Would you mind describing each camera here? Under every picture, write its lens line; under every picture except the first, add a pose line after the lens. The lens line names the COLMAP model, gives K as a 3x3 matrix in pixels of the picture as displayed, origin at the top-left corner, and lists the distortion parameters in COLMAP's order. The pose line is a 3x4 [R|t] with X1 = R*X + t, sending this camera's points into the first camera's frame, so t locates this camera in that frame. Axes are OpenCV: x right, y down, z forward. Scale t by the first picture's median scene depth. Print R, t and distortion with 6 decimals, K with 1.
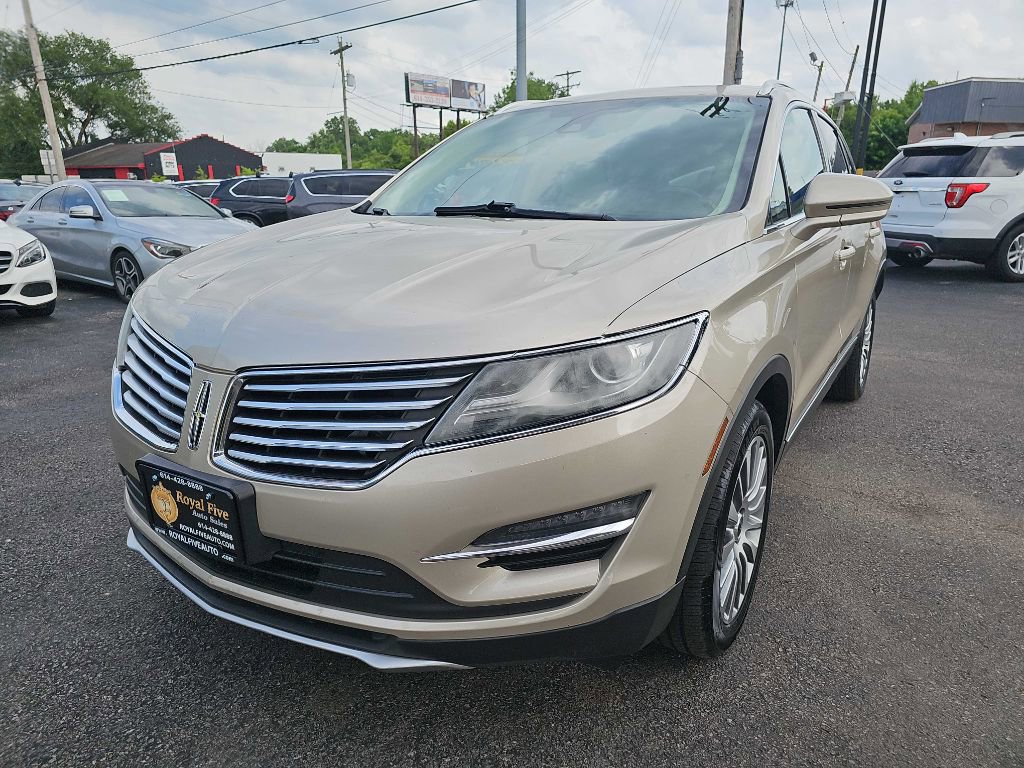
lens RADIAL K [[682.3, 0, 502.6], [0, 682.3, 396.9], [0, 0, 1]] dist [0.044119, -0.029586]
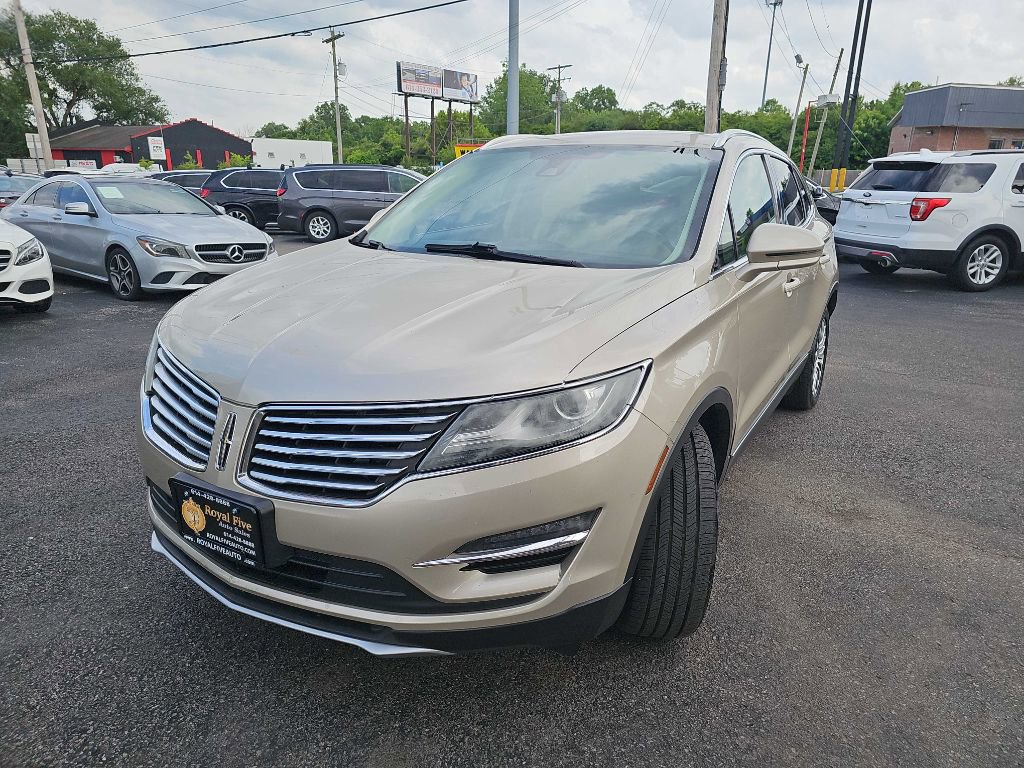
lens RADIAL K [[682.3, 0, 512.1], [0, 682.3, 385.6], [0, 0, 1]] dist [0.044119, -0.029586]
pose [[0.999494, 0.010827, 0.029907, 0.007195], [-0.010814, 0.999941, -0.000607, -0.031648], [-0.029912, 0.000283, 0.999553, -0.085778]]
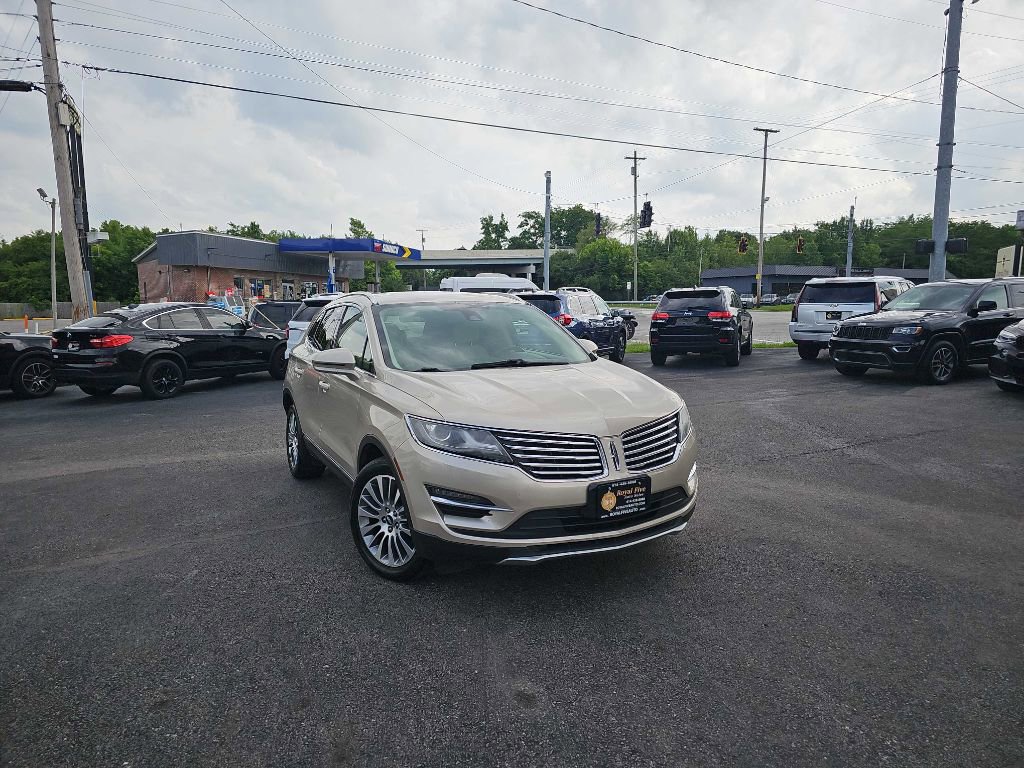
lens RADIAL K [[682.3, 0, 531.6], [0, 682.3, 395.7], [0, 0, 1]] dist [0.044119, -0.029586]
pose [[0.471521, -0.112019, 0.874711, -1.098879], [0.264357, 0.964237, -0.019019, -0.086775], [-0.841299, 0.240204, 0.484271, 0.025016]]
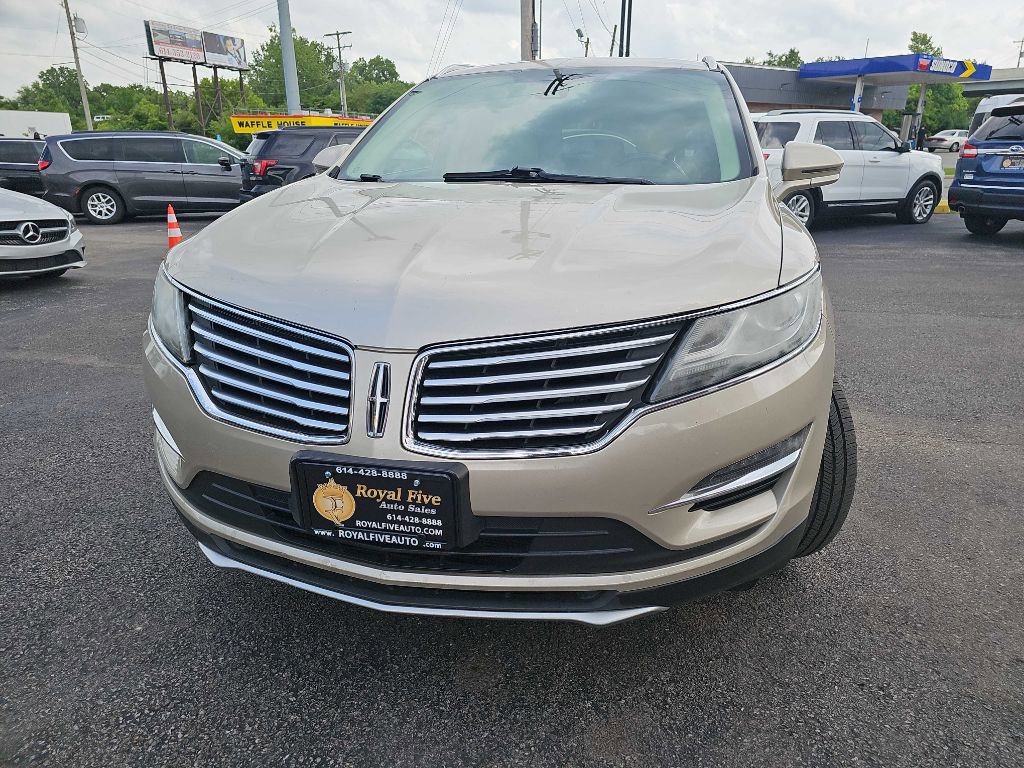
lens RADIAL K [[682.3, 0, 517.0], [0, 682.3, 396.3], [0, 0, 1]] dist [0.044119, -0.029586]
pose [[0.946222, -0.102325, 0.306910, -0.230881], [0.089727, 0.994451, 0.054920, -0.005189], [-0.310827, -0.024428, 0.950153, 0.028053]]
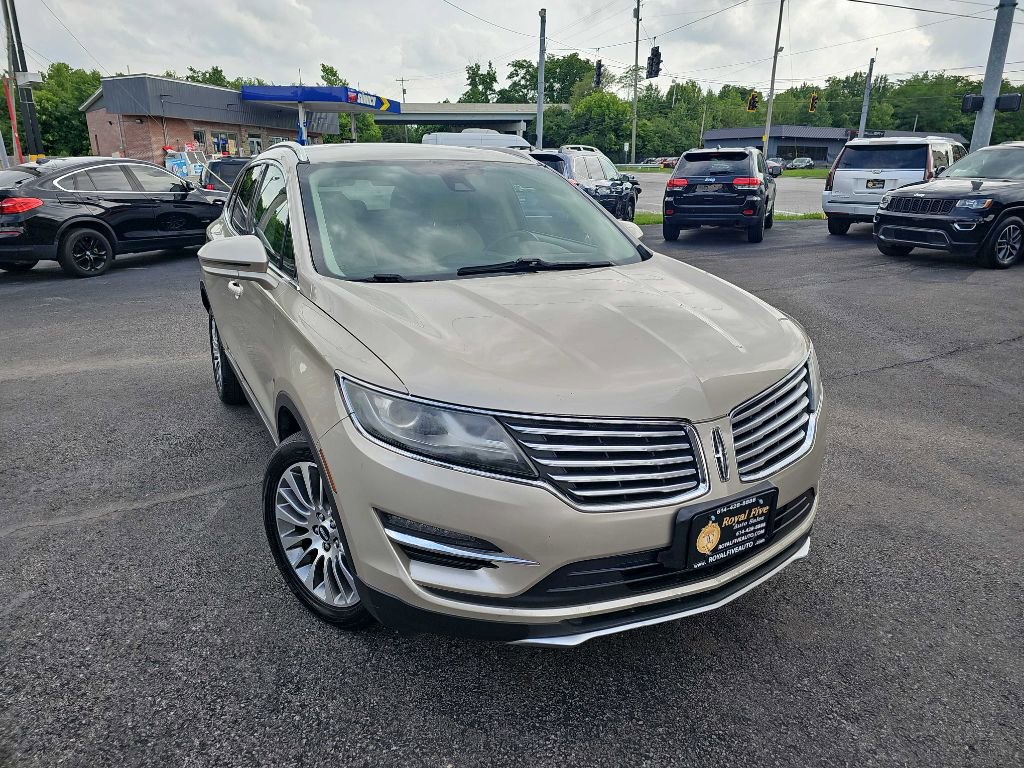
lens RADIAL K [[682.3, 0, 531.5], [0, 682.3, 390.8], [0, 0, 1]] dist [0.044119, -0.029586]
pose [[0.458074, -0.265900, 0.848213, -0.704457], [0.254351, 0.953523, 0.161551, -0.164027], [-0.851747, 0.141741, 0.504416, 0.269096]]
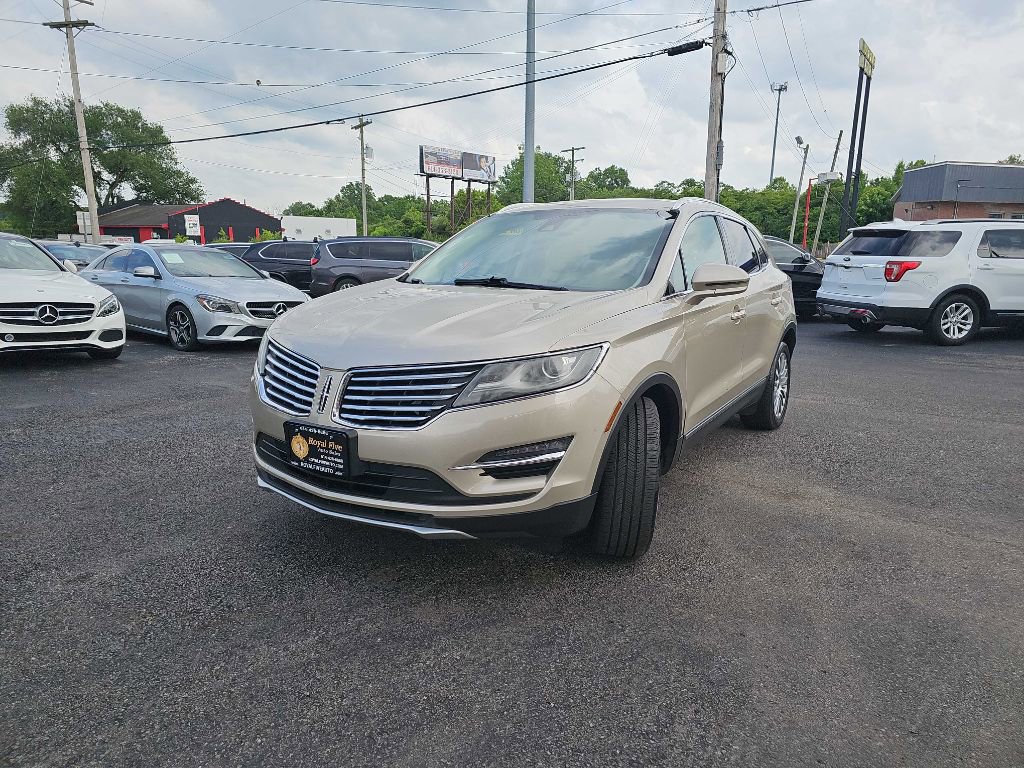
lens RADIAL K [[682.3, 0, 507.6], [0, 682.3, 391.7], [0, 0, 1]] dist [0.044119, -0.029586]
pose [[0.999843, 0.017705, -0.000691, 0.015148], [-0.017692, 0.995427, -0.093877, 0.075156], [-0.000974, 0.093875, 0.995584, -0.326952]]
